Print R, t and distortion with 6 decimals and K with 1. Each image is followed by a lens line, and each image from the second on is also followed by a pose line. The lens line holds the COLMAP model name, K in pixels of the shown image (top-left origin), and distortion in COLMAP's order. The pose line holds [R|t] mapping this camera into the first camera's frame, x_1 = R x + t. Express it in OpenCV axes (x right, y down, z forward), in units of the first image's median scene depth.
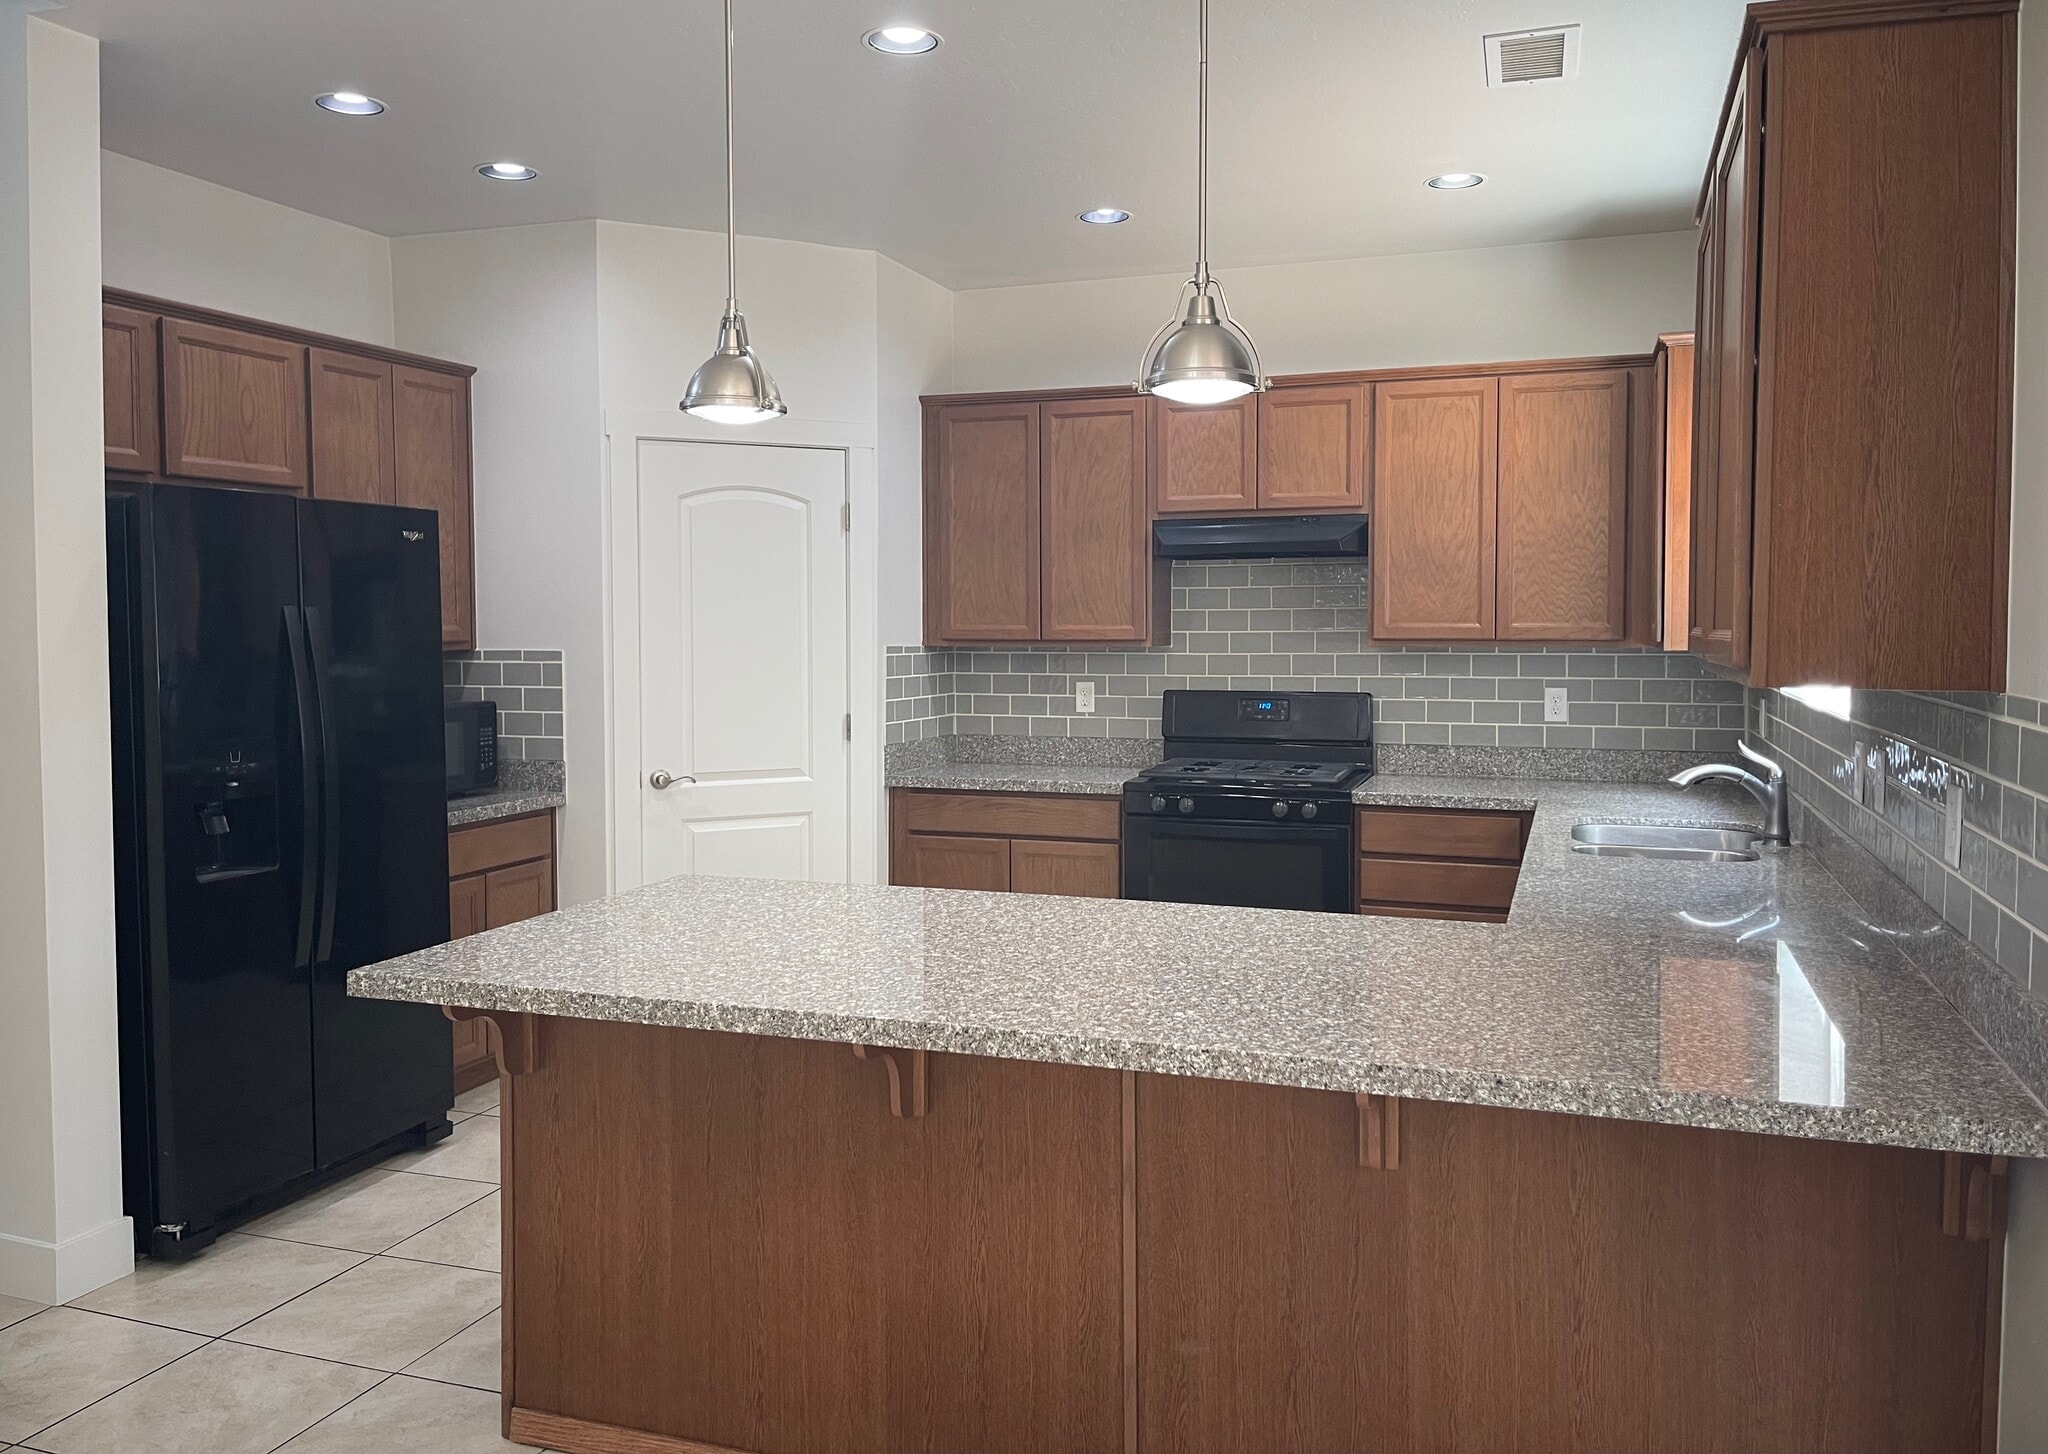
lens RADIAL K [[1530.1, 0, 1037.7], [0, 1530.1, 707.6], [0, 0, 1]] dist [0.036269, -0.005140]
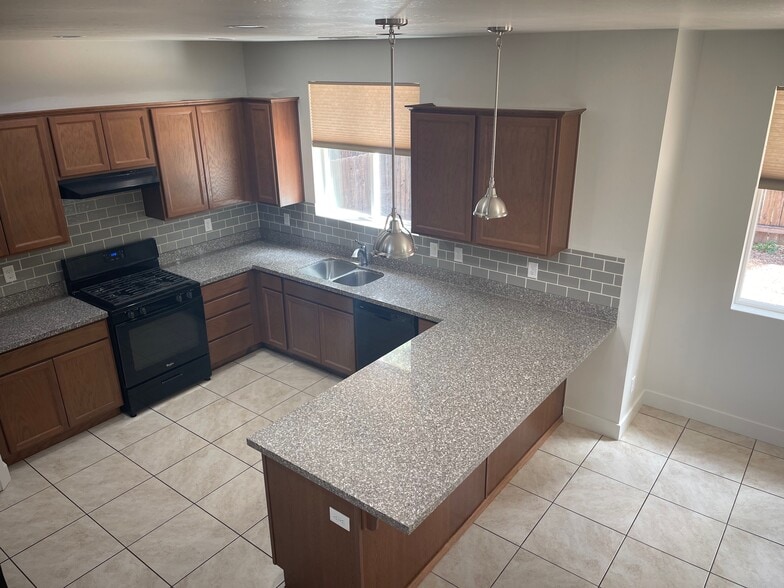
lens RADIAL K [[592.9, 0, 395.9], [0, 592.9, 296.2], [0, 0, 1]] dist [0.064483, -0.081752]
pose [[0.311689, -0.349866, 0.883428, -0.536588], [0.066004, 0.935470, 0.347189, -0.228998], [-0.947889, -0.049905, 0.314668, 0.346135]]
